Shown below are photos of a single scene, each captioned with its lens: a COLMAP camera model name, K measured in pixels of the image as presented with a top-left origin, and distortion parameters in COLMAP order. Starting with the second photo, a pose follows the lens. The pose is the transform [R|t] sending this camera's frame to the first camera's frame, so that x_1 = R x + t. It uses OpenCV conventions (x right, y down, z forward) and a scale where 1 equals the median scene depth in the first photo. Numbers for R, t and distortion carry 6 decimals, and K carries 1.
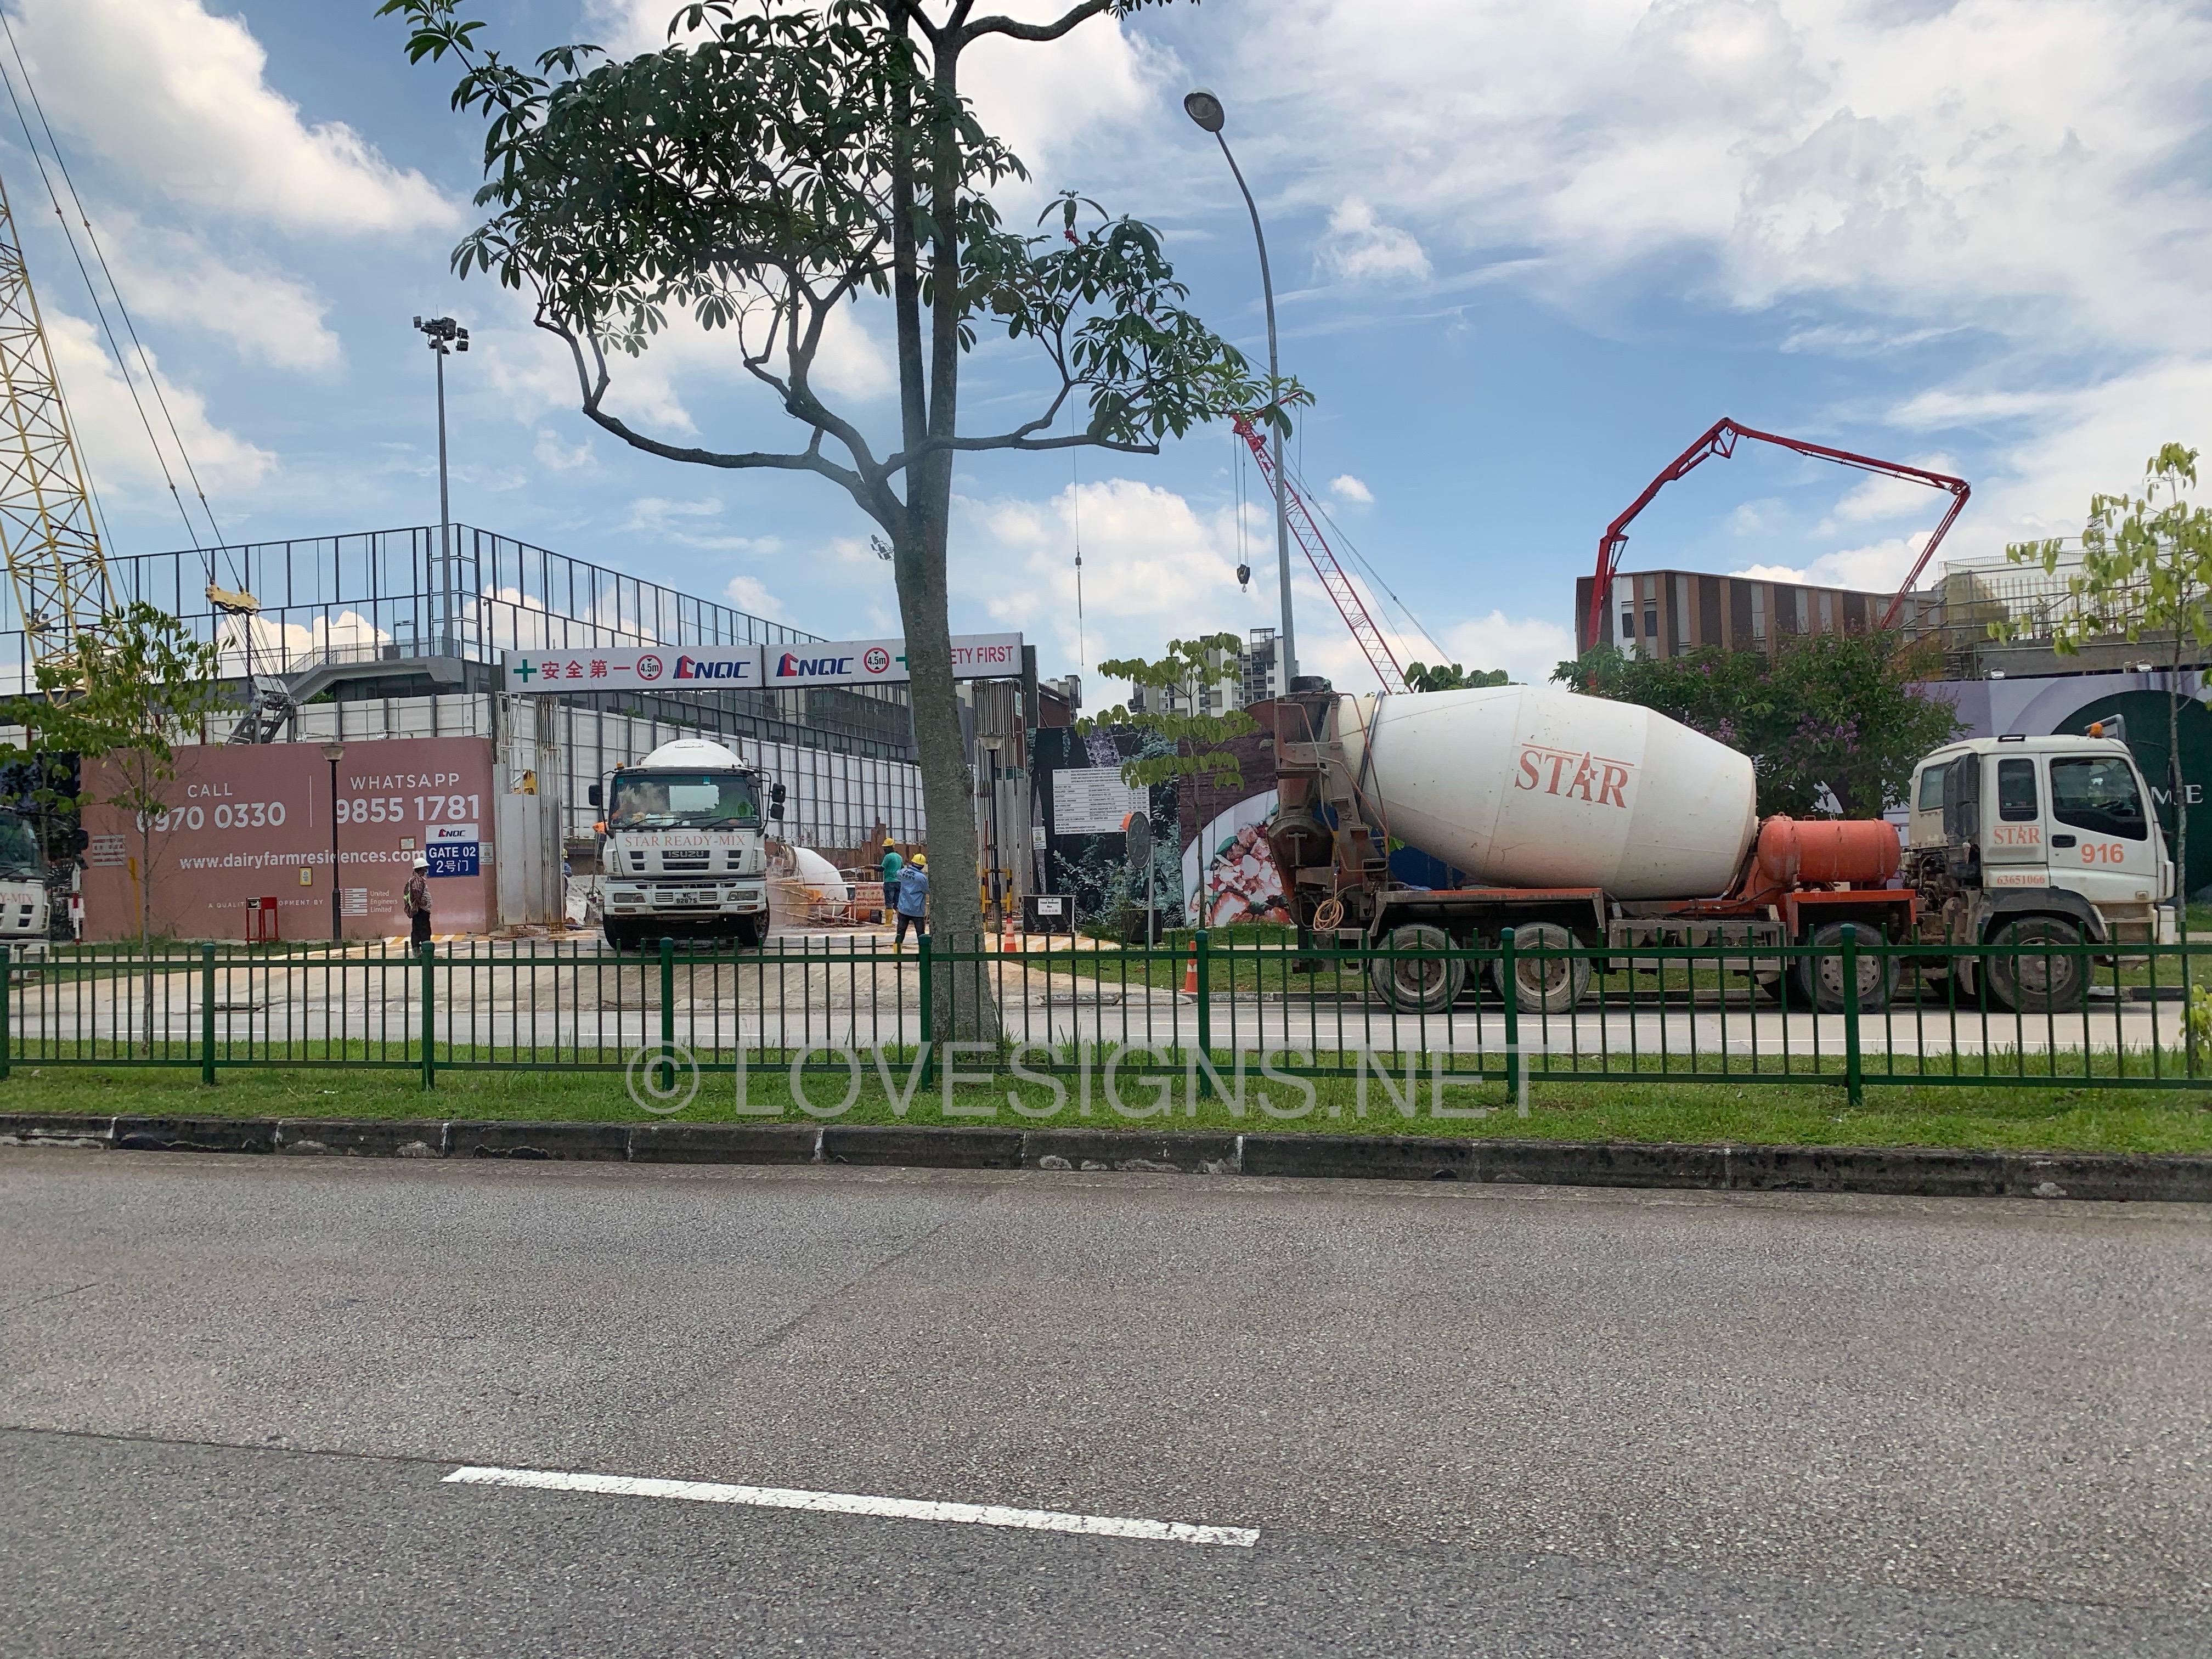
lens RADIAL K [[1652.6, 0, 1105.5], [0, 1652.6, 823.5], [0, 0, 1]] dist [0.049516, -0.030807]
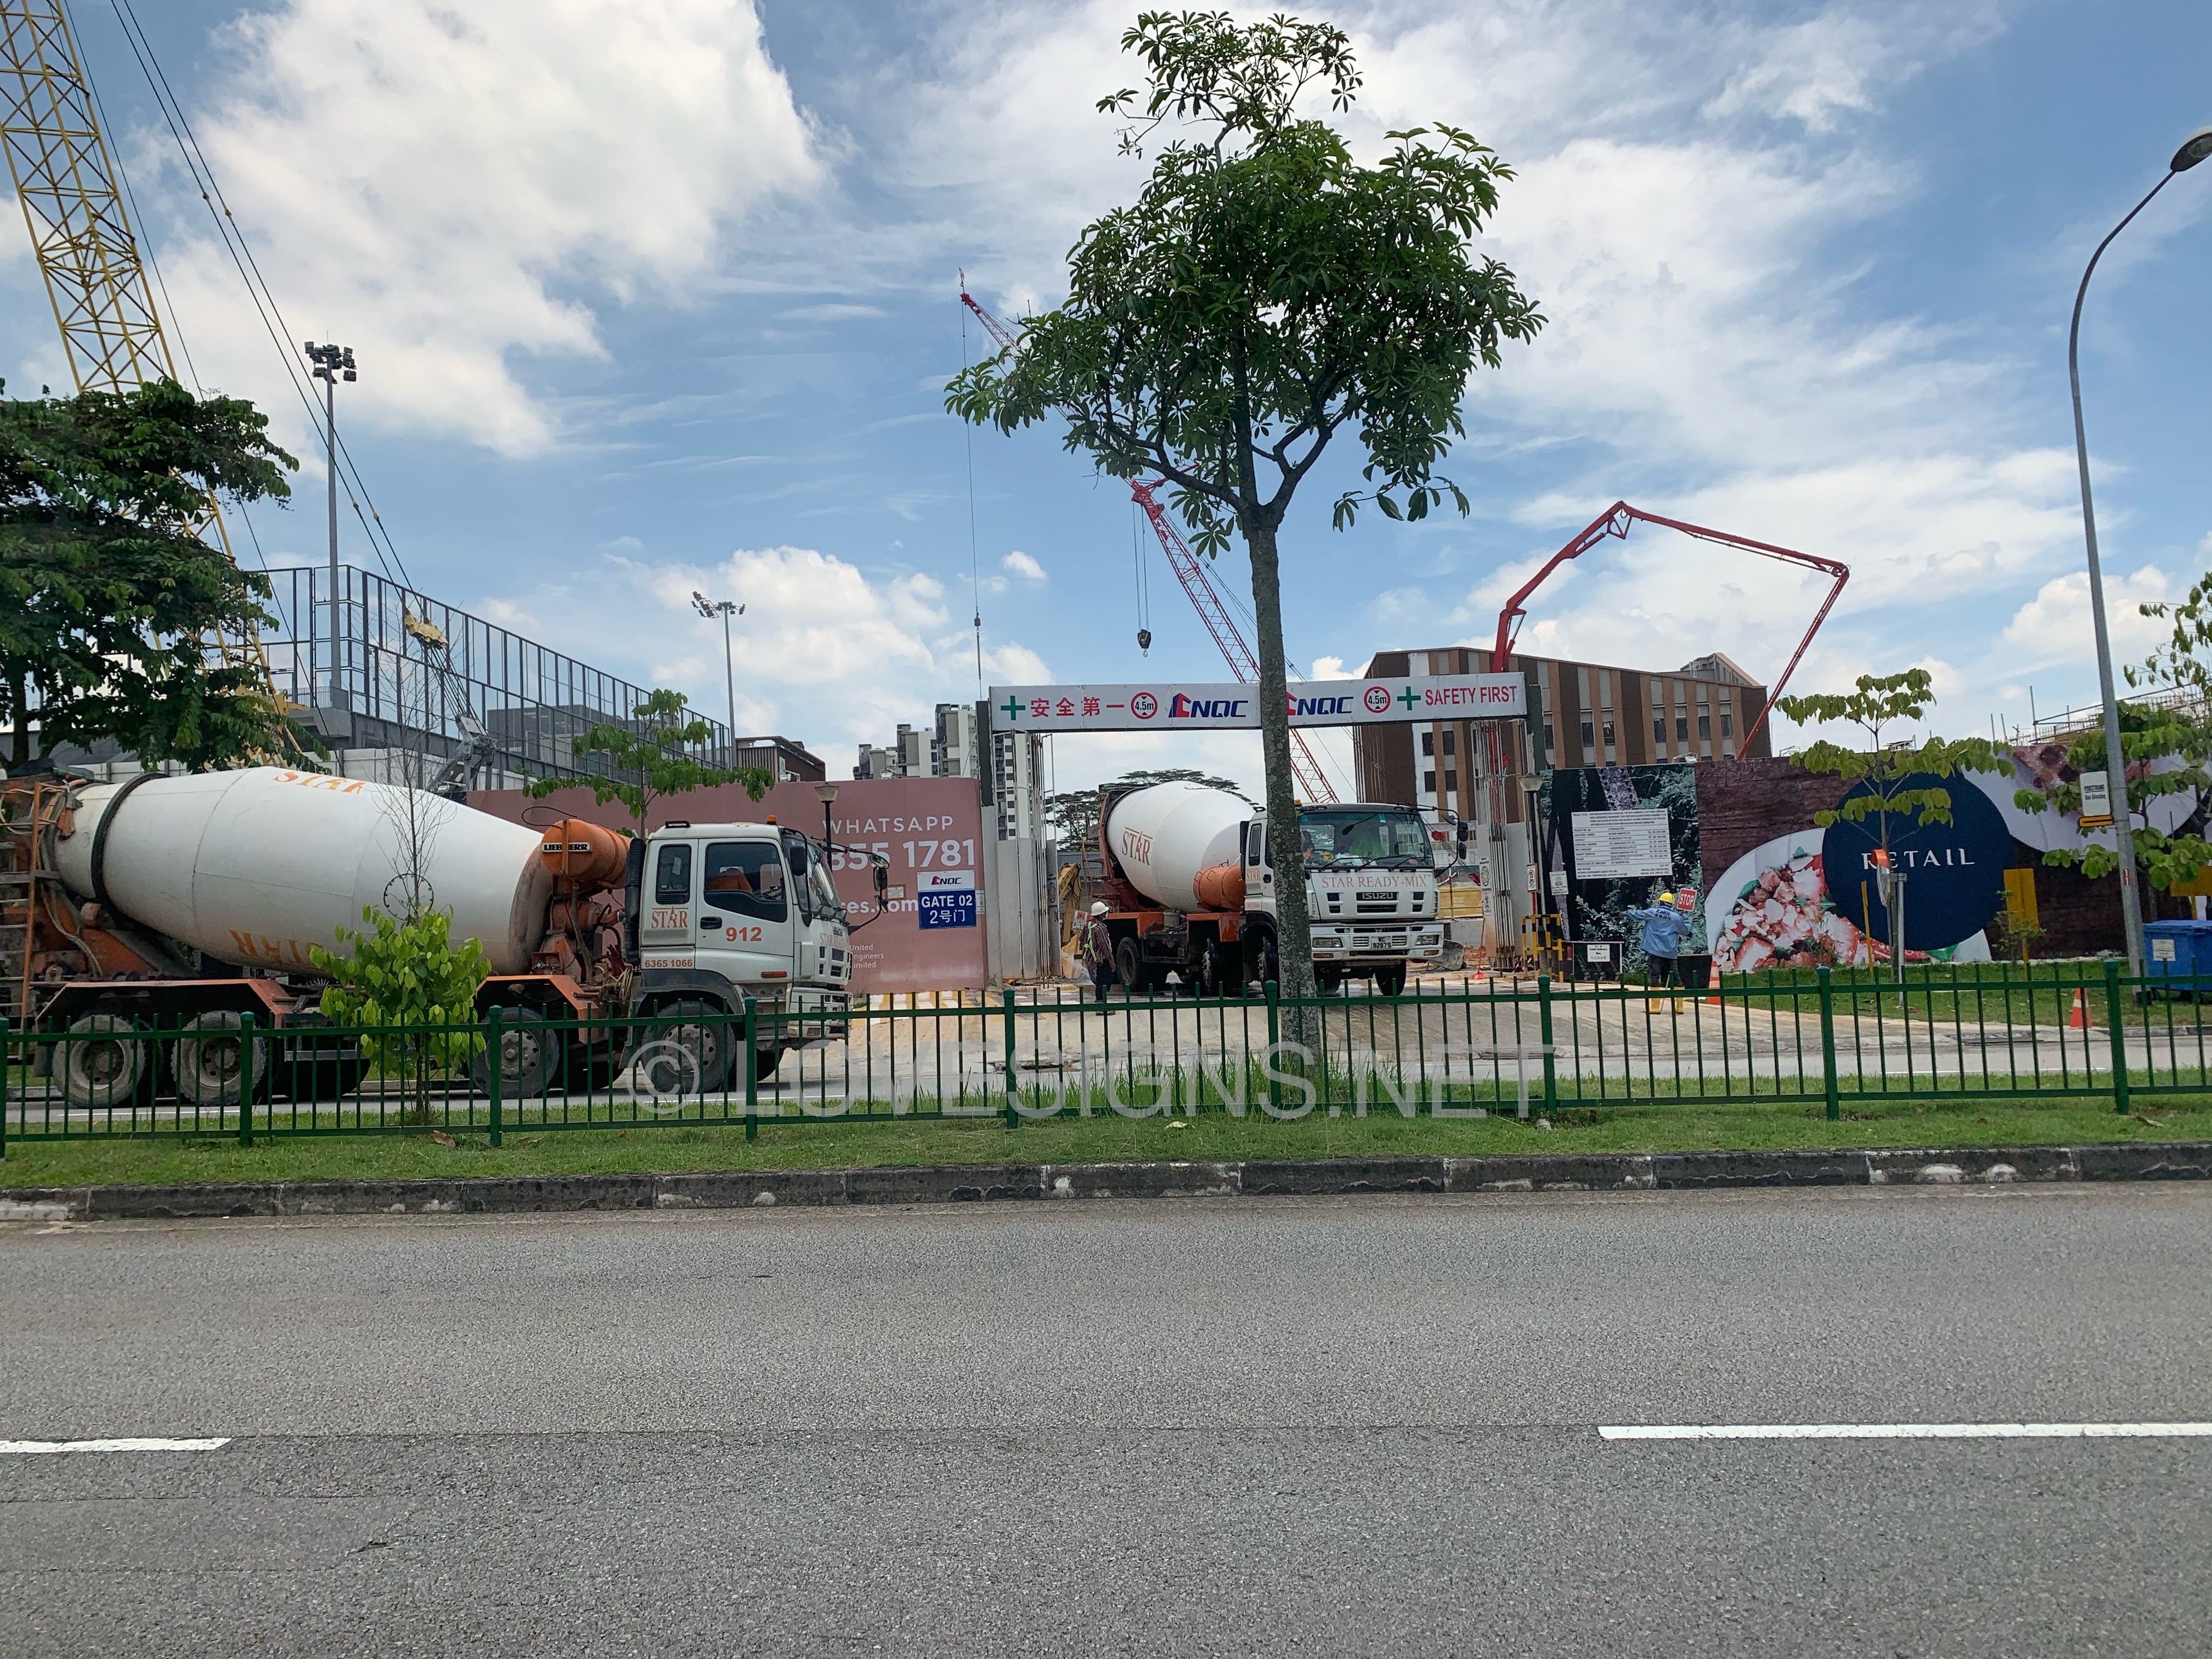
lens RADIAL K [[1652.6, 0, 1030.7], [0, 1652.6, 820.4], [0, 0, 1]] dist [0.049516, -0.030807]
pose [[0.984397, 0.002060, 0.175948, -0.428110], [0.005941, 0.998972, -0.044934, 0.011657], [-0.175859, 0.045278, 0.983373, 0.077038]]
